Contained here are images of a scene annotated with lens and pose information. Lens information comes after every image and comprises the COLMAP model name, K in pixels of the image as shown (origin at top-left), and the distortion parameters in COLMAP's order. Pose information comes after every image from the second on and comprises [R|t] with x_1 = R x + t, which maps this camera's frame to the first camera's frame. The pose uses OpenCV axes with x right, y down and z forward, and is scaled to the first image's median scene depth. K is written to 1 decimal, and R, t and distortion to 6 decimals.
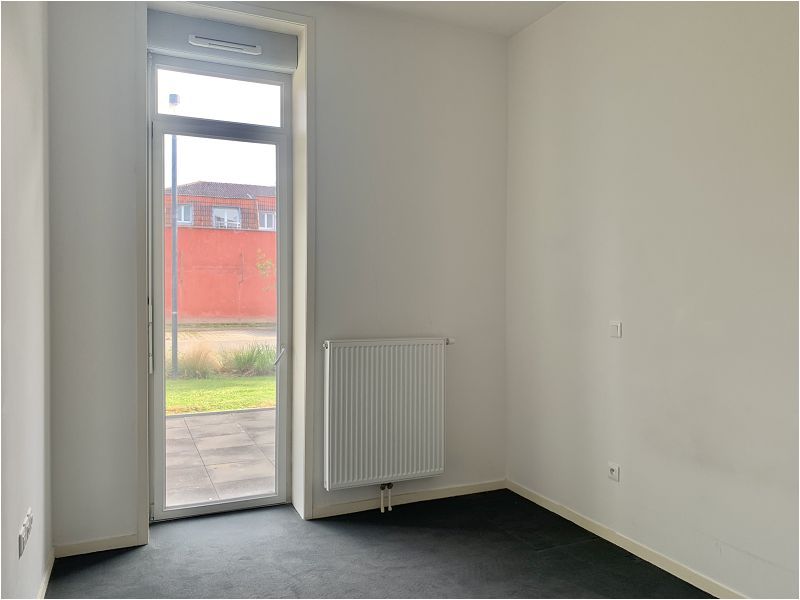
lens RADIAL K [[602.1, 0, 400.8], [0, 602.1, 296.9], [0, 0, 1]] dist [0.047522, -0.074508]
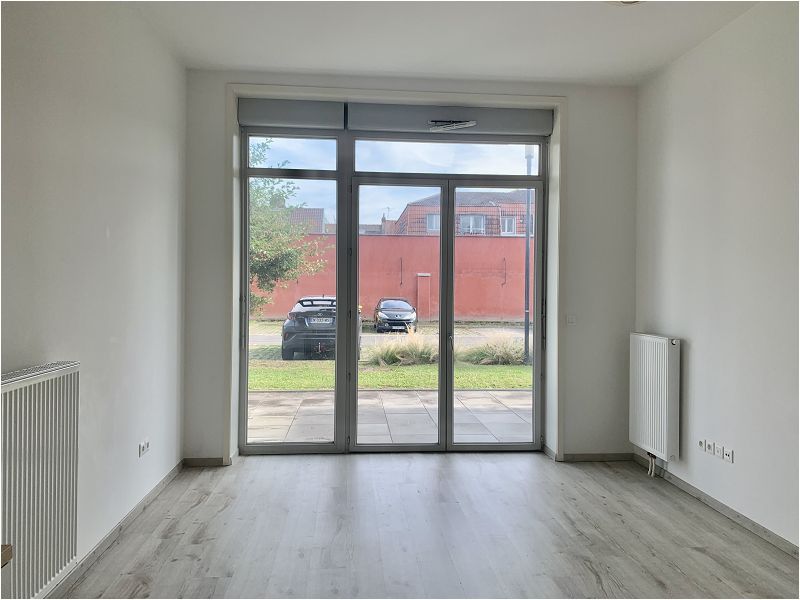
lens RADIAL K [[602.1, 0, 400.8], [0, 602.1, 296.9], [0, 0, 1]] dist [0.047522, -0.074508]
pose [[0.927342, 0.019917, -0.373685, 0.020684], [-0.018986, 0.999801, 0.006172, -0.014225], [0.373733, 0.001372, 0.927535, -0.316733]]
